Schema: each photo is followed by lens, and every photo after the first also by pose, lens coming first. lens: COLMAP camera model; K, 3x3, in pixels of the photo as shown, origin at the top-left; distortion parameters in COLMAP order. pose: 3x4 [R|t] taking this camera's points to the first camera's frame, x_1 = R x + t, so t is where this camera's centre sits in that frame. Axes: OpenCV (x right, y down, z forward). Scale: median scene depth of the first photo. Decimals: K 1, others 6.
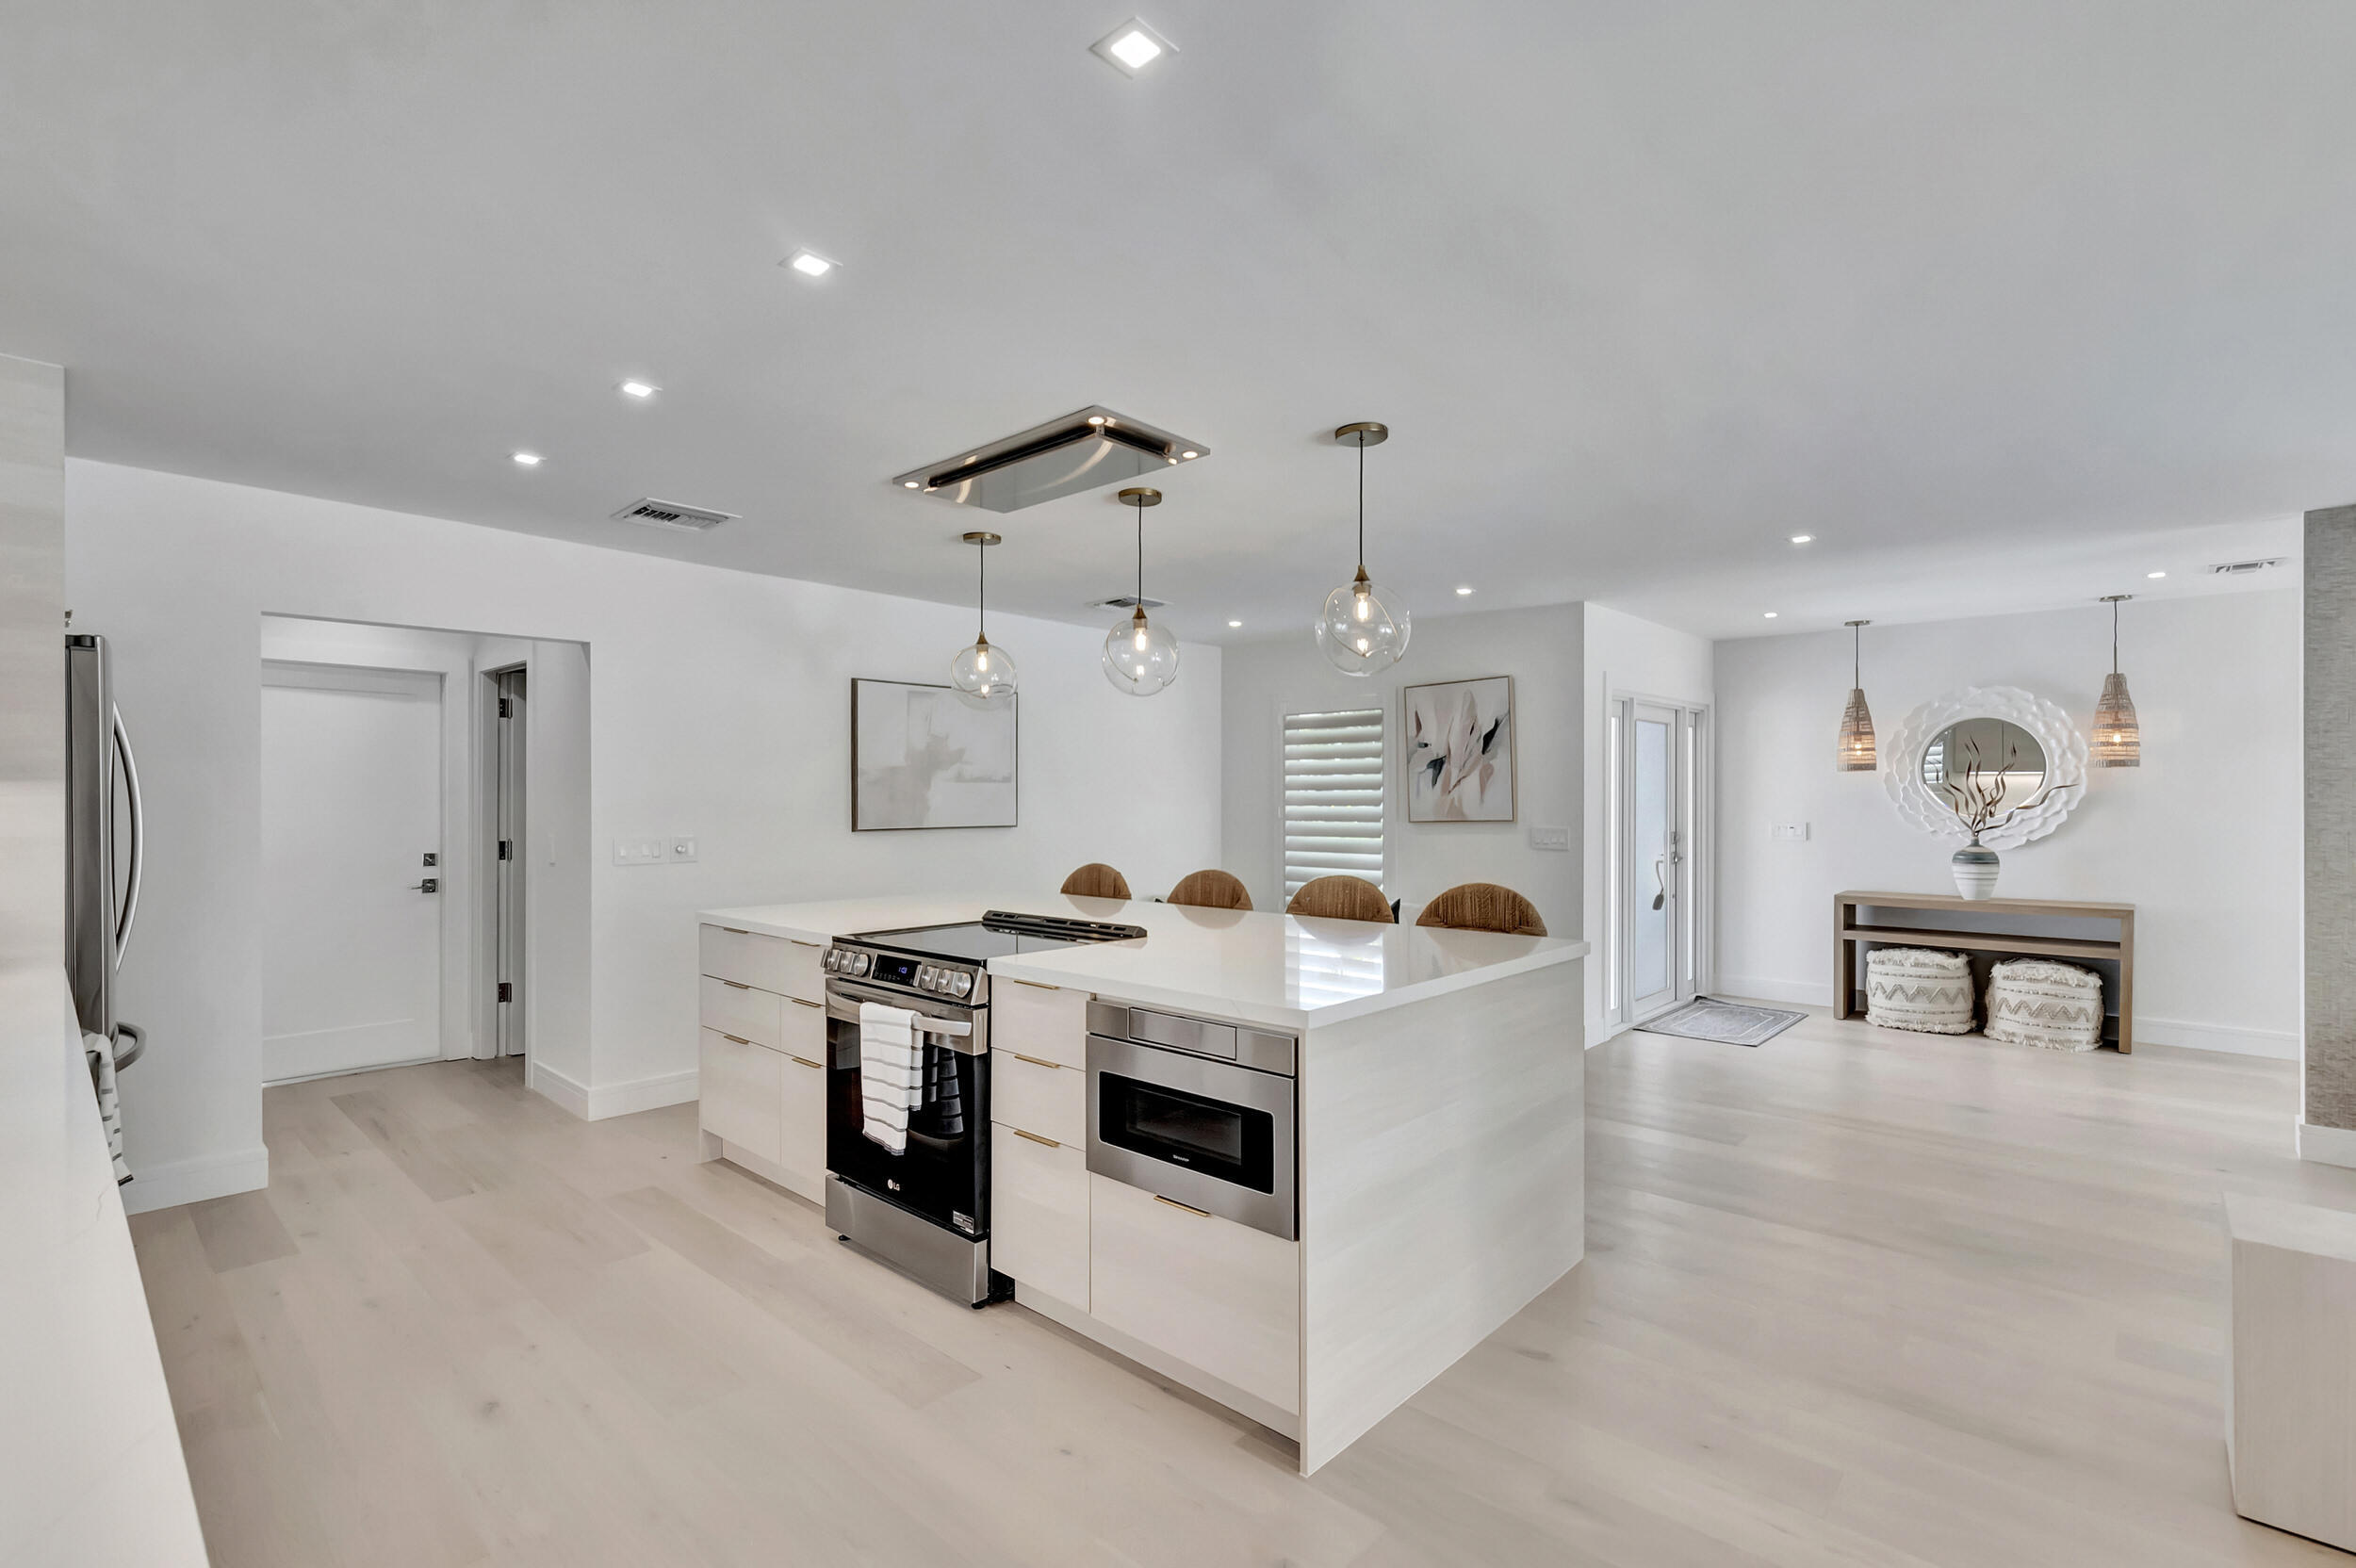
lens RADIAL K [[1068.6, 0, 1174.5], [0, 1068.6, 799.8], [0, 0, 1]] dist [0.001464, 0.000400]
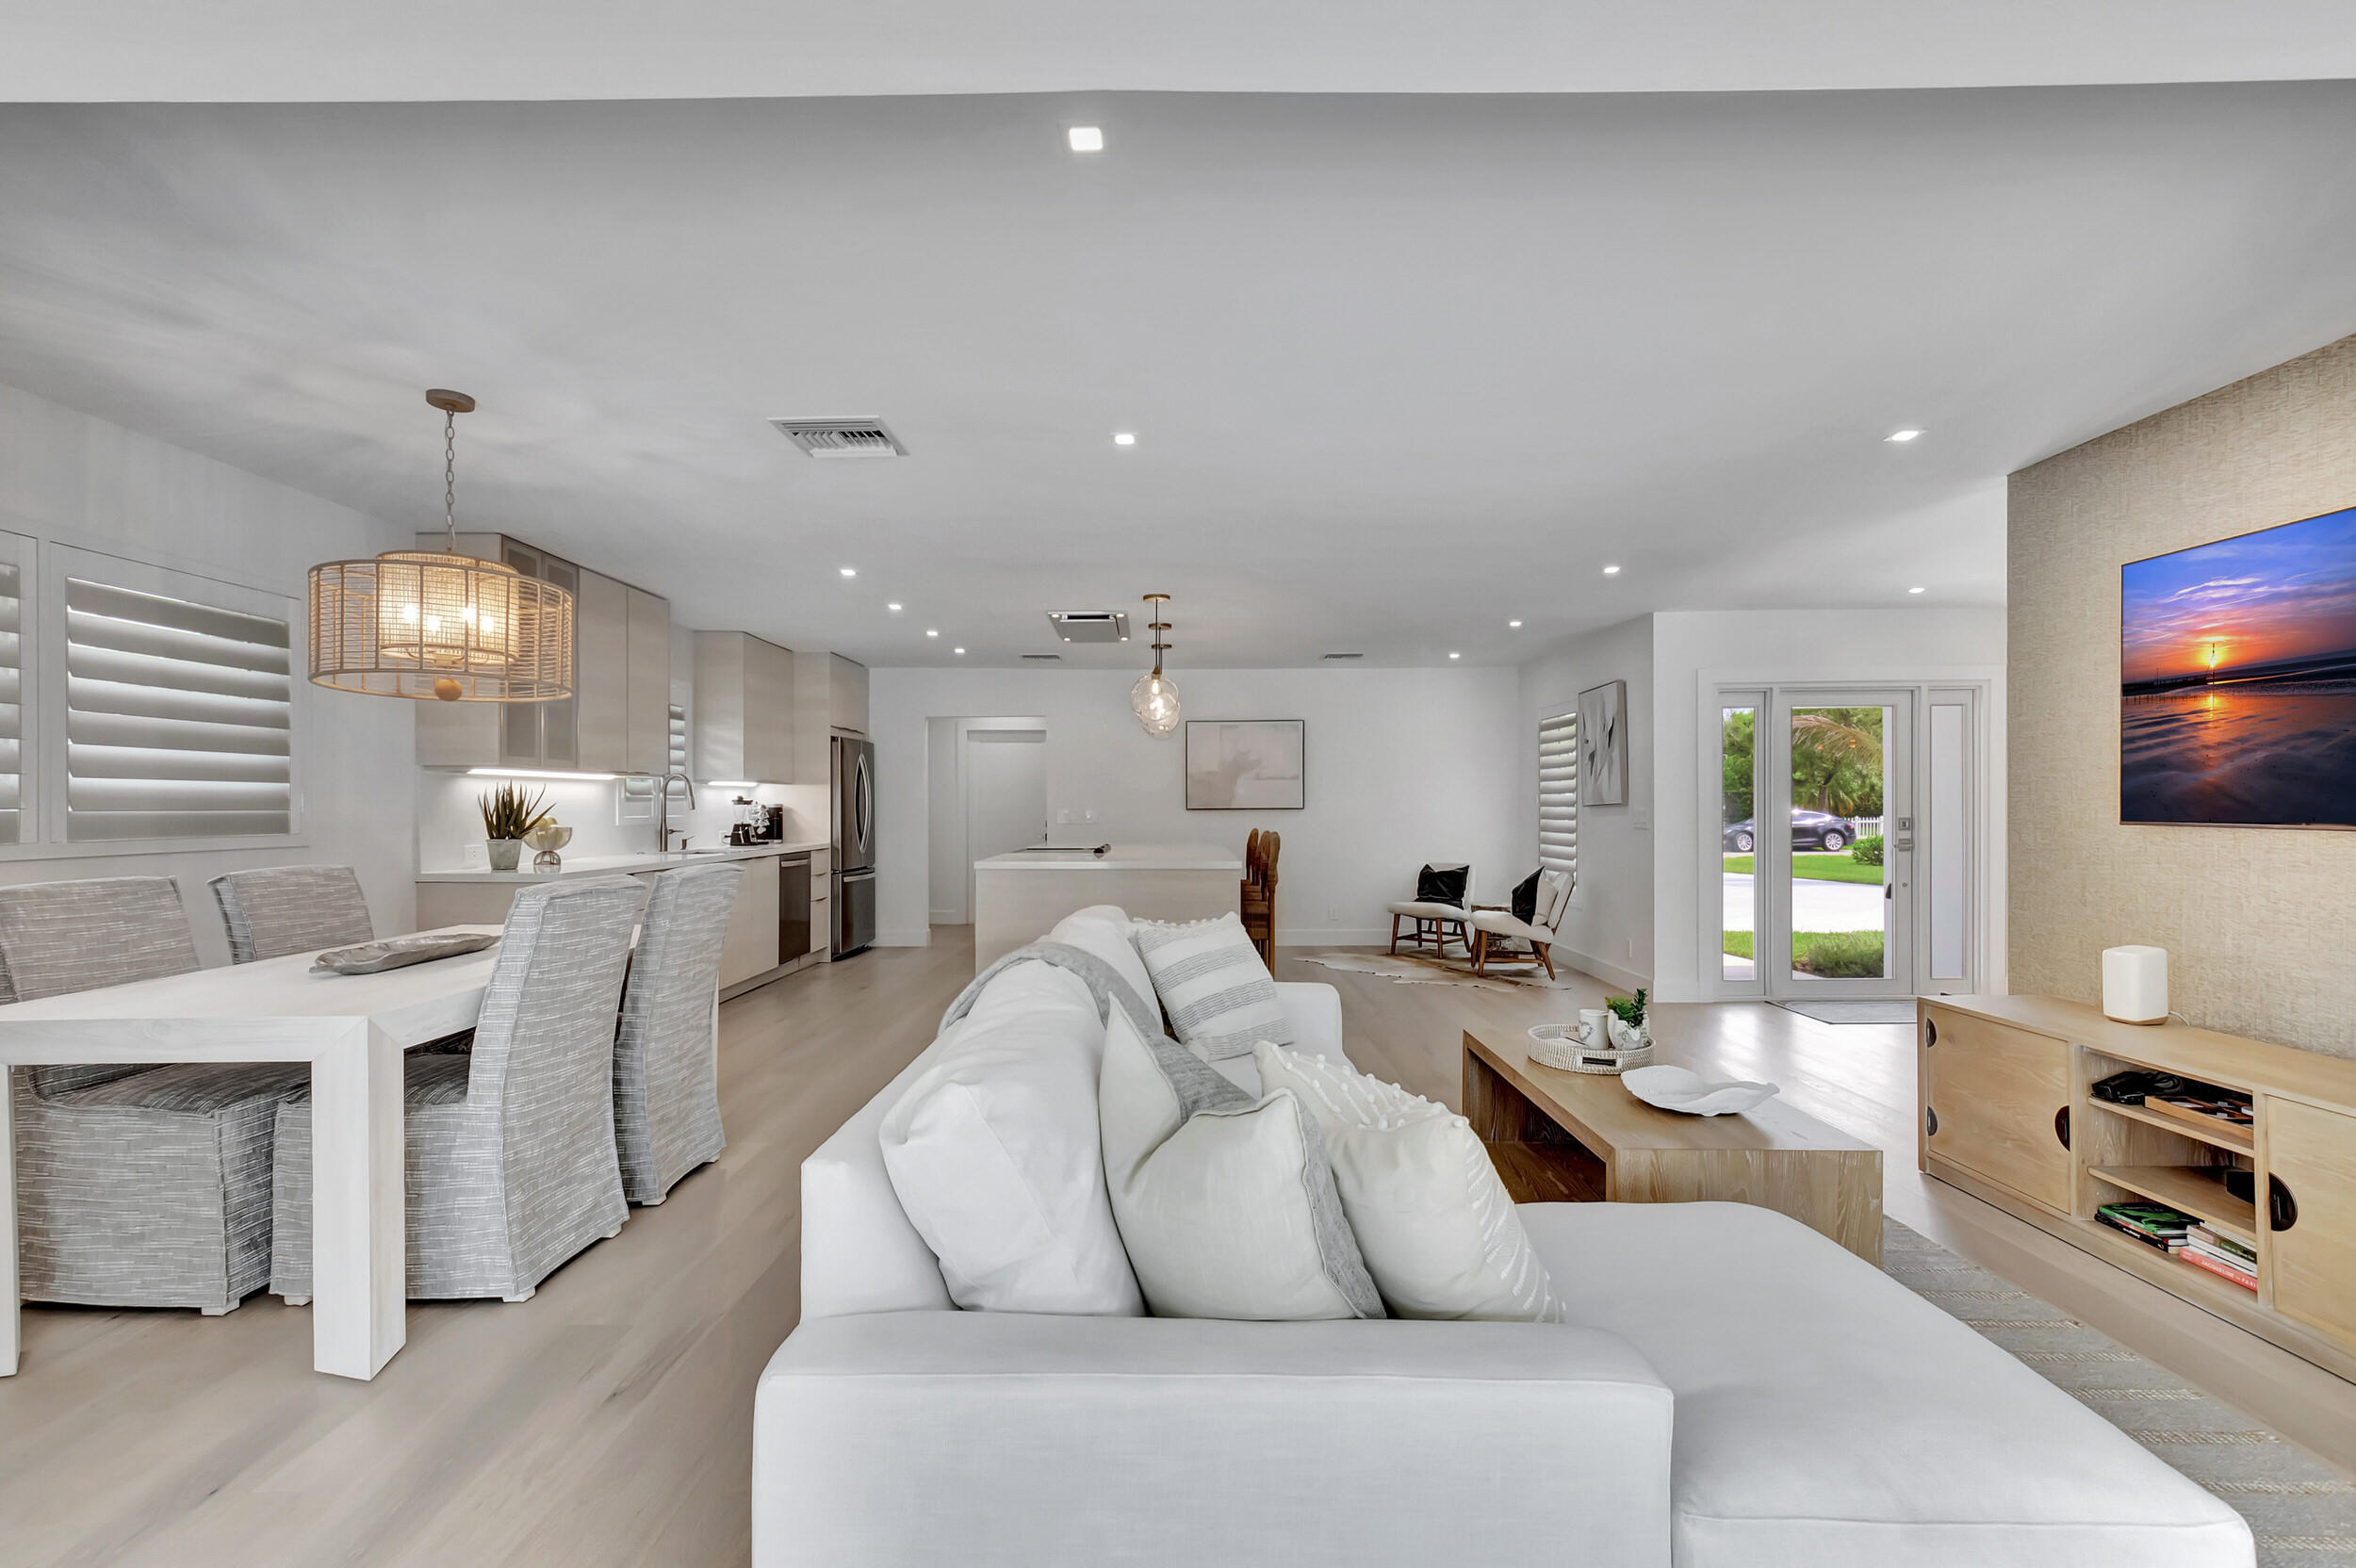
lens RADIAL K [[1051.3, 0, 1171.6], [0, 1051.3, 808.2], [0, 0, 1]] dist [-0.007512, 0.005155]
pose [[0.674762, 0.000216, -0.738035, 0.877069], [0.002719, 0.999992, 0.002778, 0.020938], [0.738030, -0.003881, 0.674756, -0.151332]]
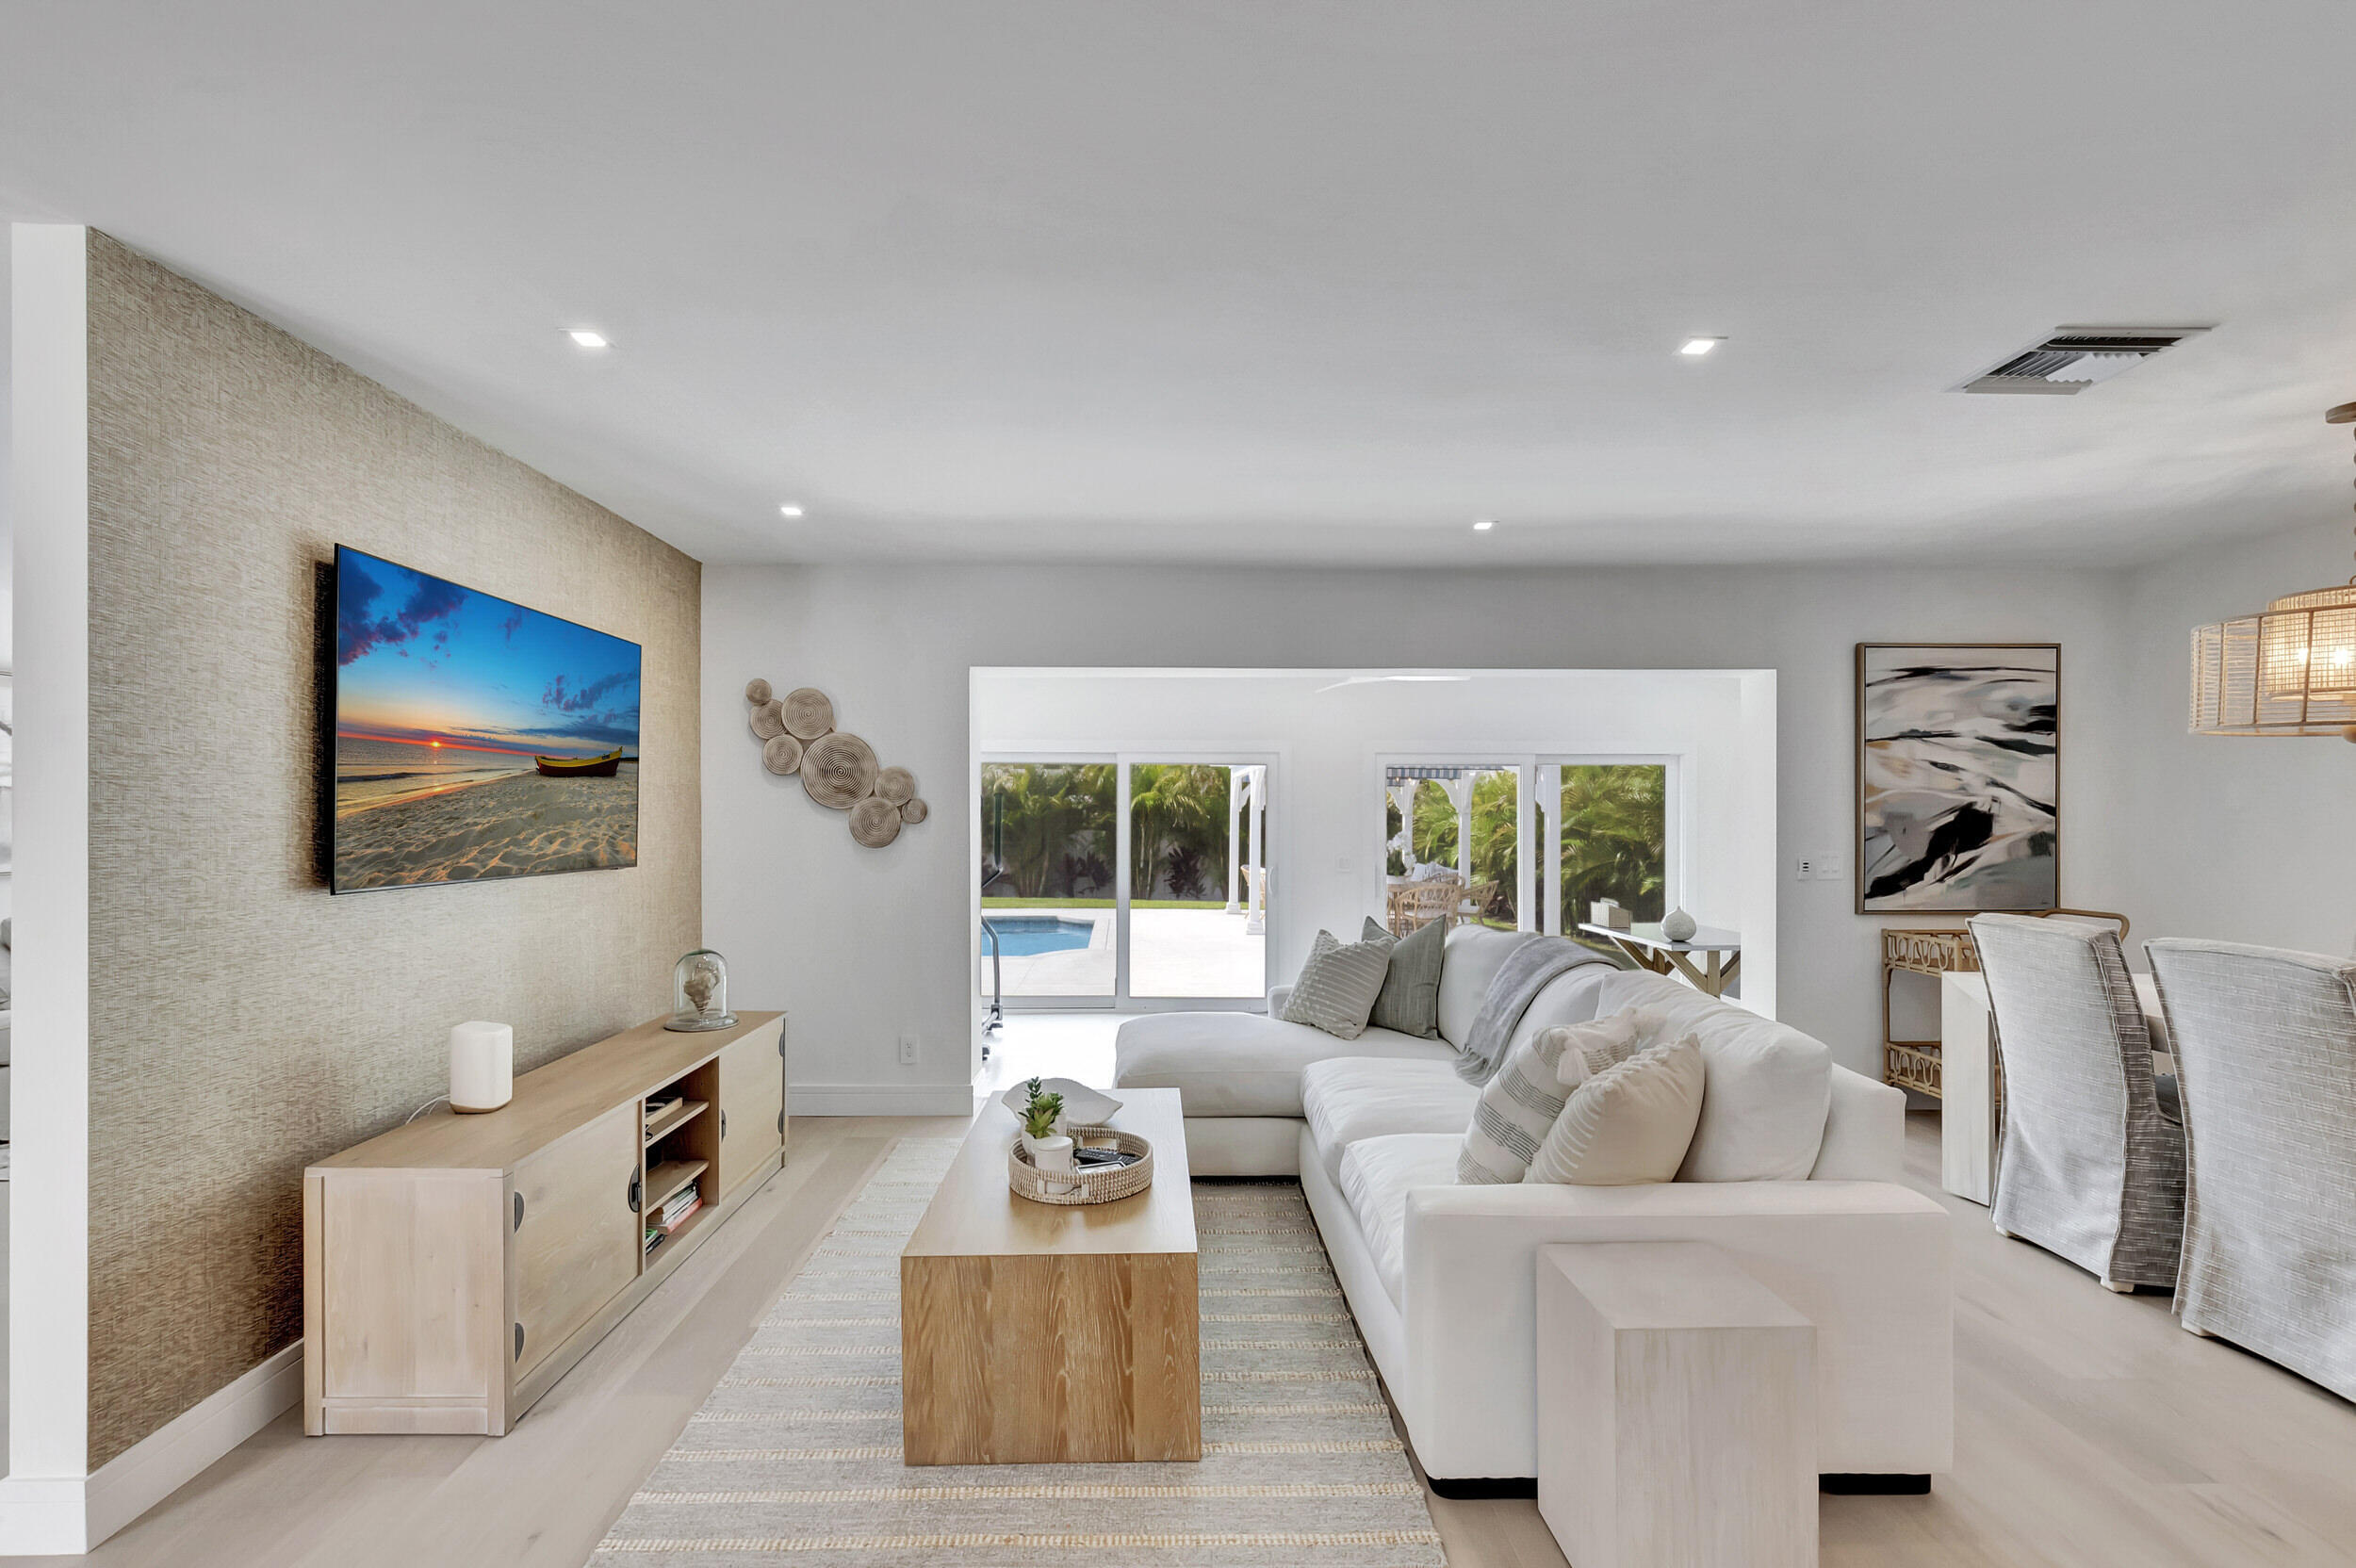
lens RADIAL K [[1051.3, 0, 1171.6], [0, 1051.3, 808.2], [0, 0, 1]] dist [-0.007512, 0.005155]
pose [[-0.690743, 0.000610, 0.723100, 0.254623], [-0.000571, 0.999999, -0.001389, -0.002051], [-0.723101, -0.001372, -0.690741, 0.681736]]
